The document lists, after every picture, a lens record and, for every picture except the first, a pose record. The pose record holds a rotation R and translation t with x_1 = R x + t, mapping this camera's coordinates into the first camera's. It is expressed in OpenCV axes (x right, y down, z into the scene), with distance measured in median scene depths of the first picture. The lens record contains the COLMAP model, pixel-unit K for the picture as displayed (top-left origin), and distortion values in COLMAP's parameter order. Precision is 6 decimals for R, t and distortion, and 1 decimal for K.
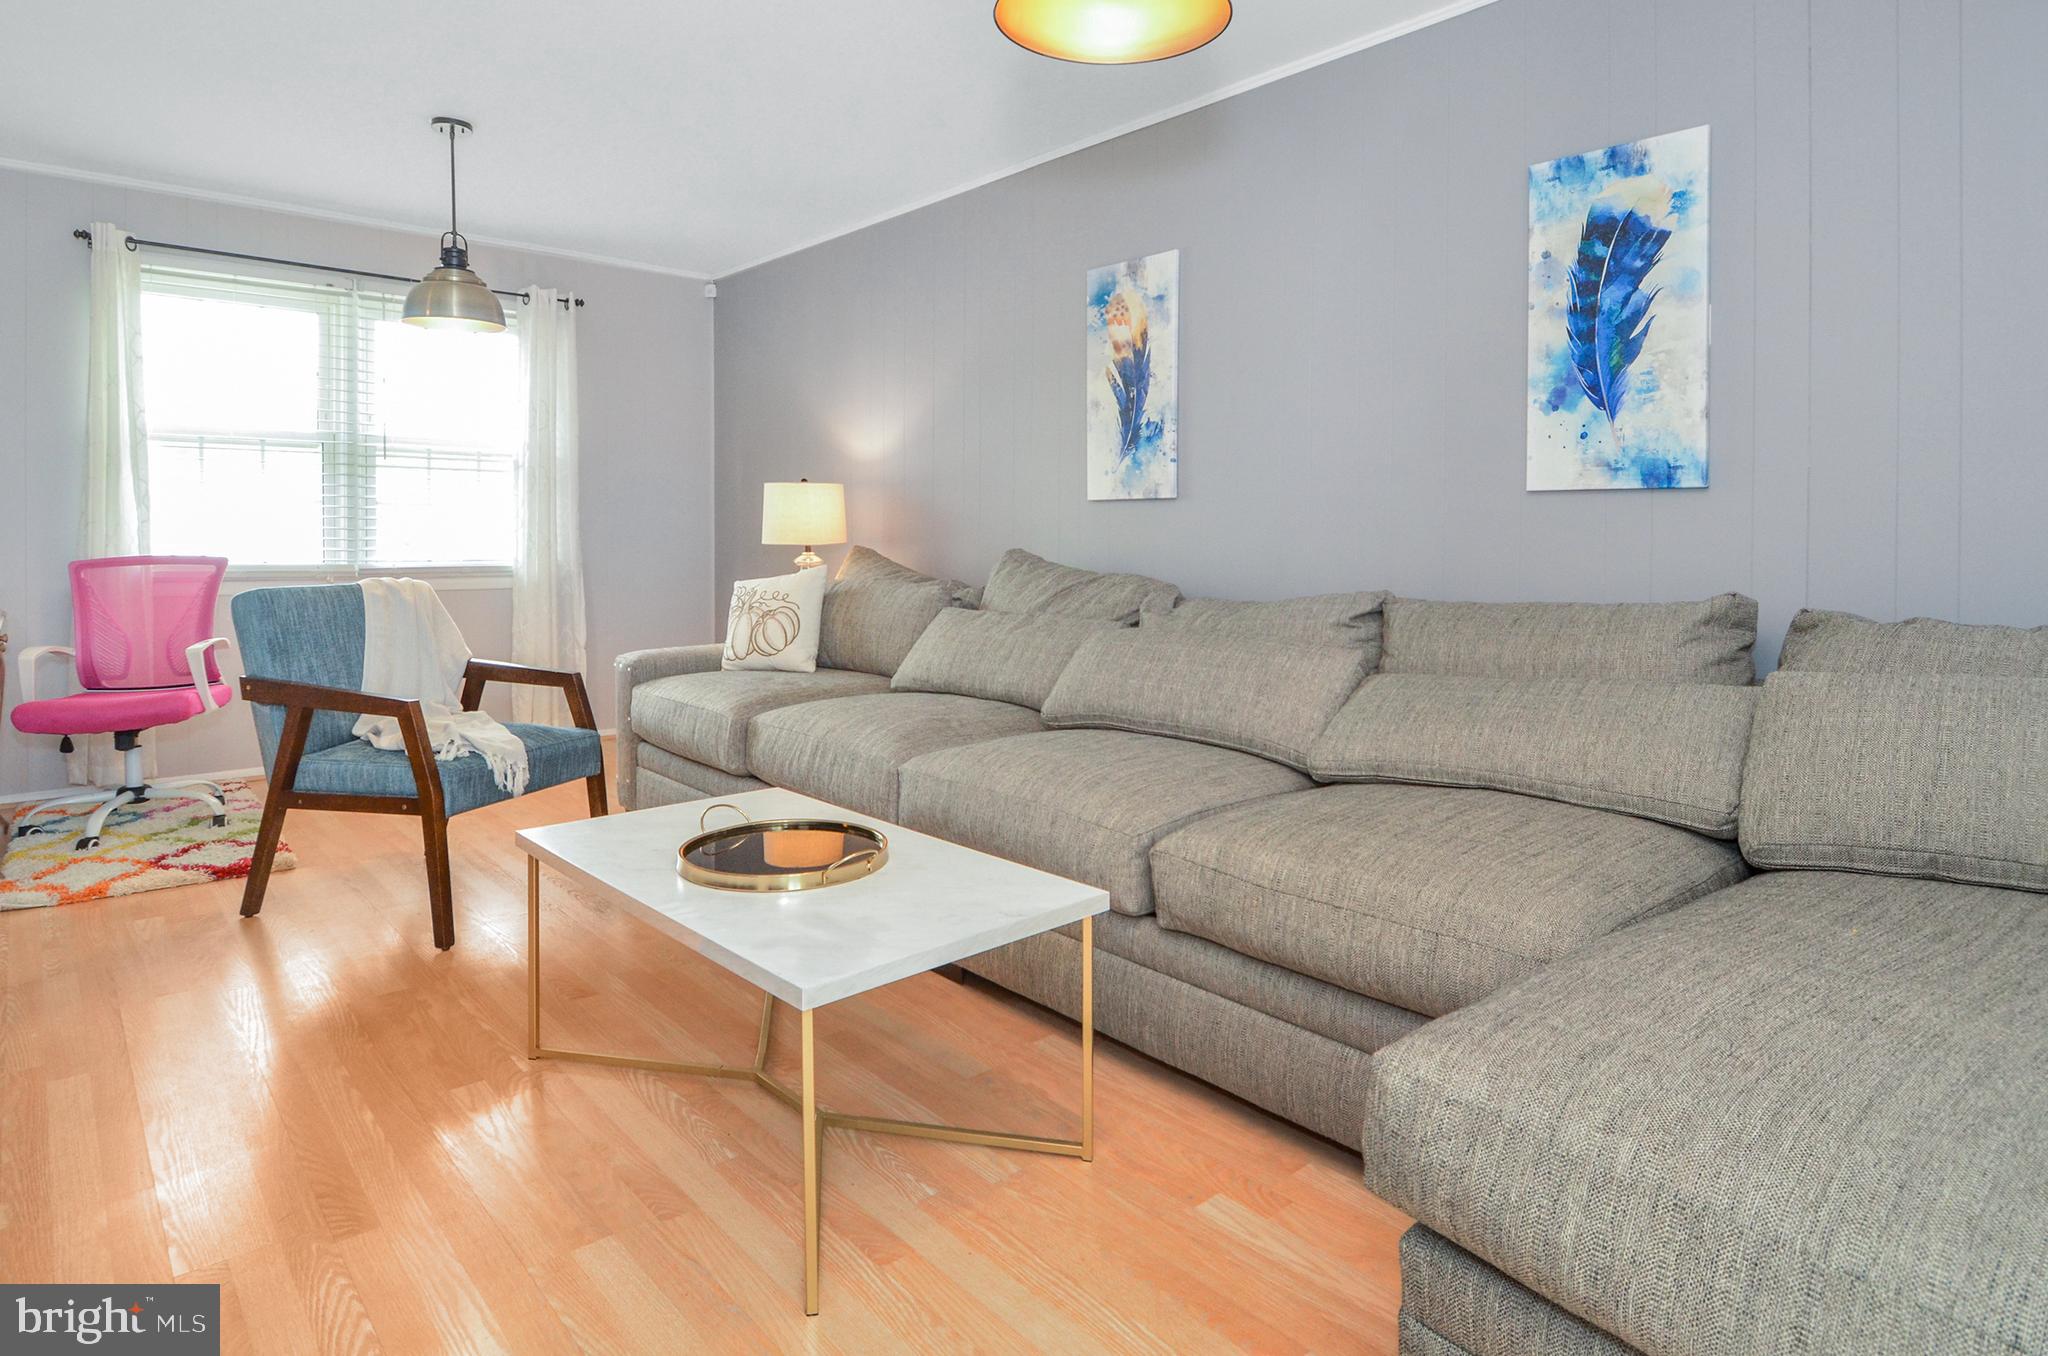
lens RADIAL K [[1140.8, 0, 1062.0], [0, 1140.8, 538.7], [0, 0, 1]] dist [0.009831, -0.000742]
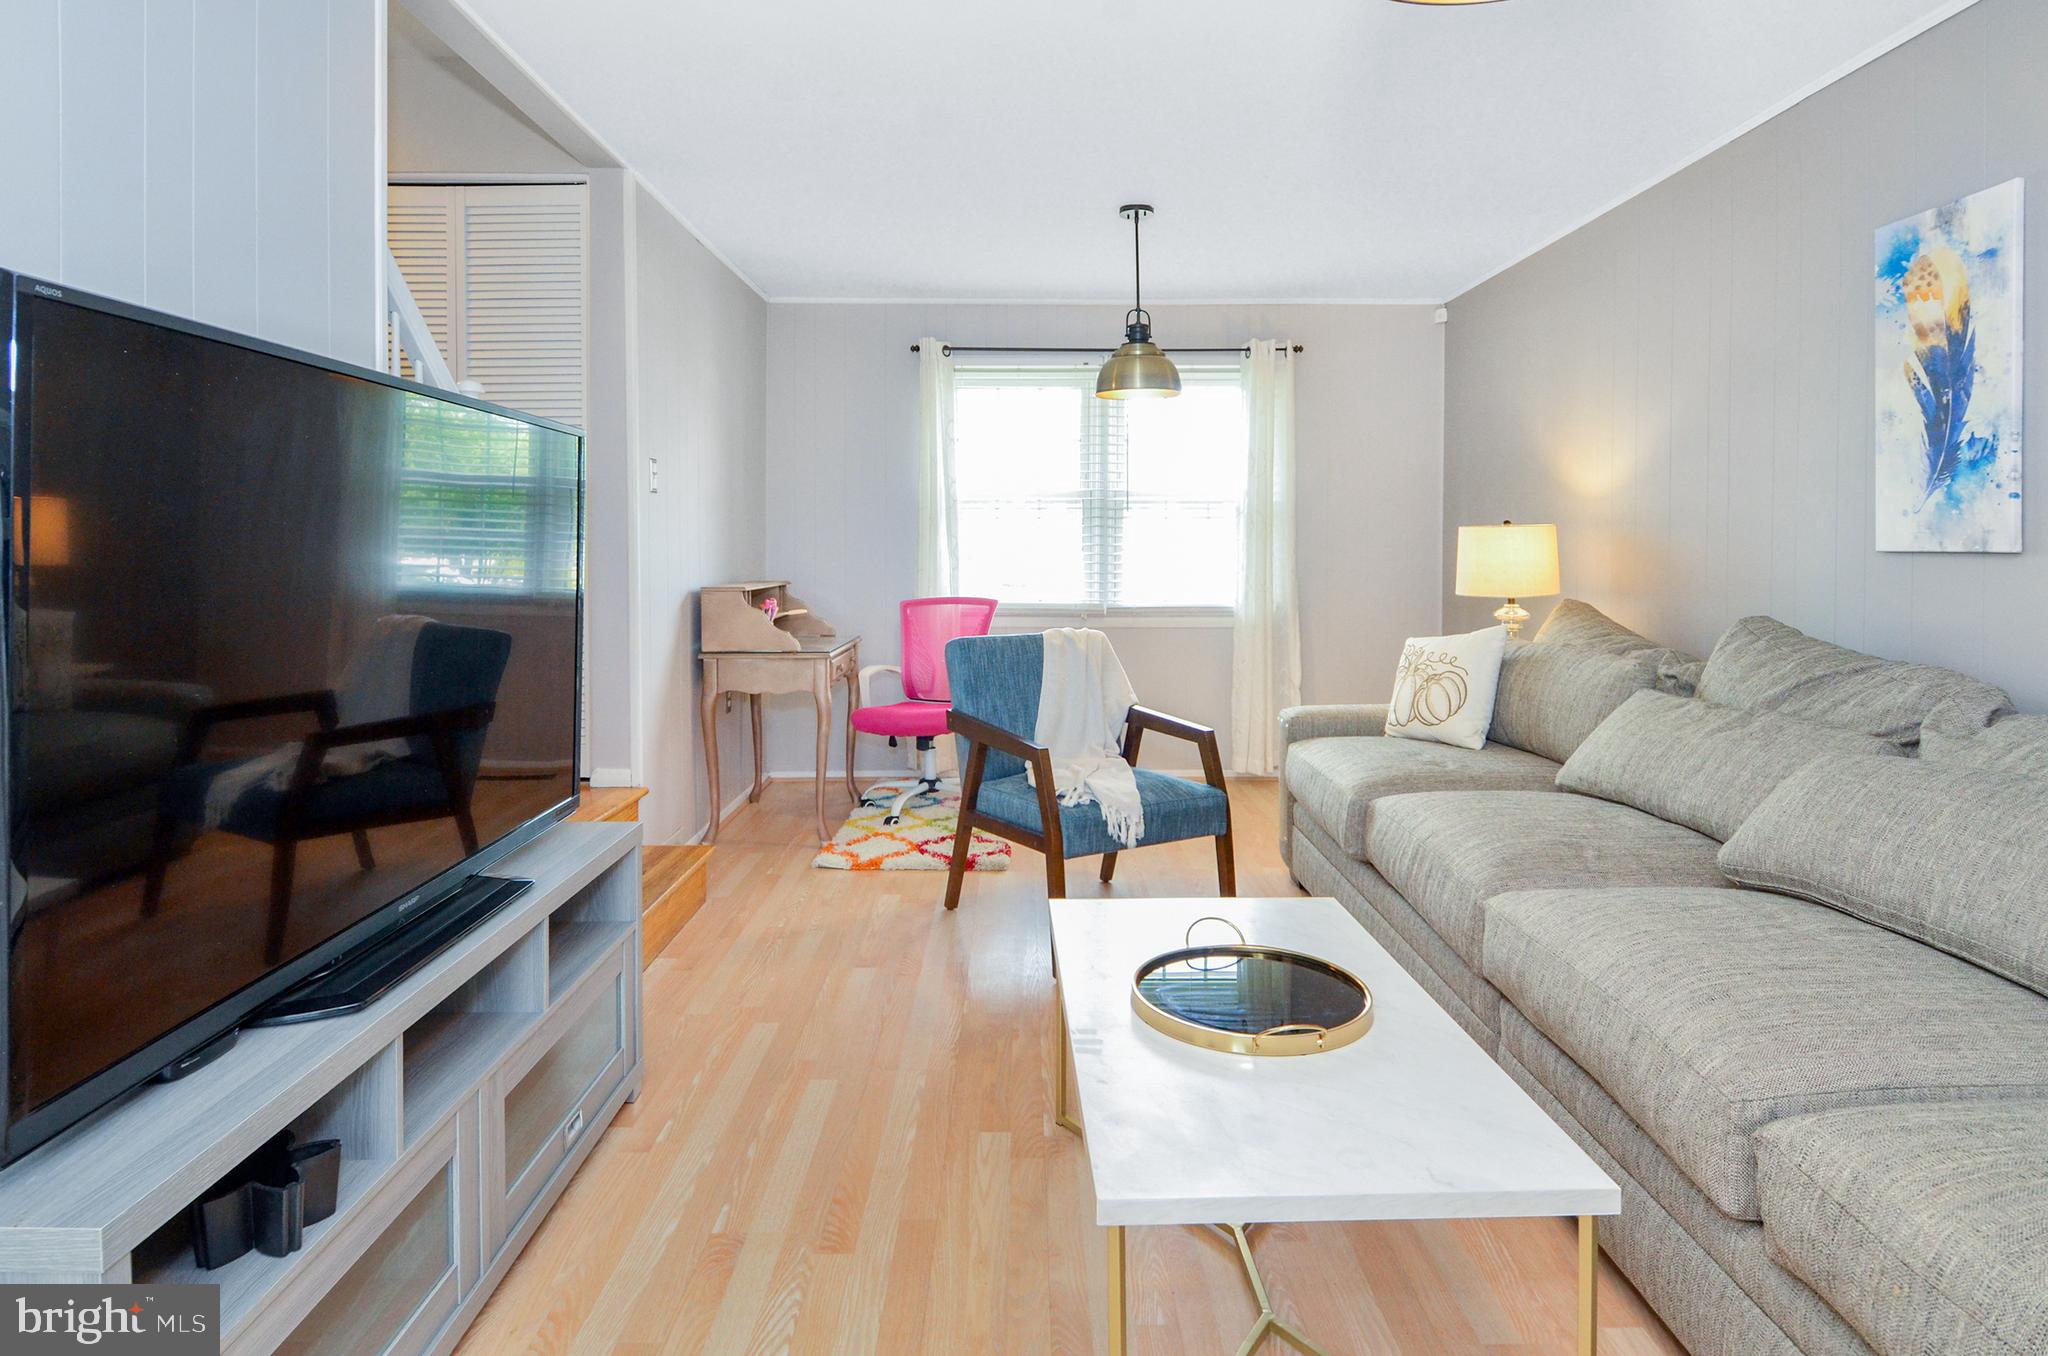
lens RADIAL K [[1128.8, 0, 1023.0], [0, 1128.8, 551.9], [0, 0, 1]] dist [0.011720, -0.020719]
pose [[0.733319, 0.000328, -0.679885, 0.117984], [-0.000196, 1.000000, 0.000270, -0.035682], [0.679885, -0.000065, 0.733319, 0.130621]]
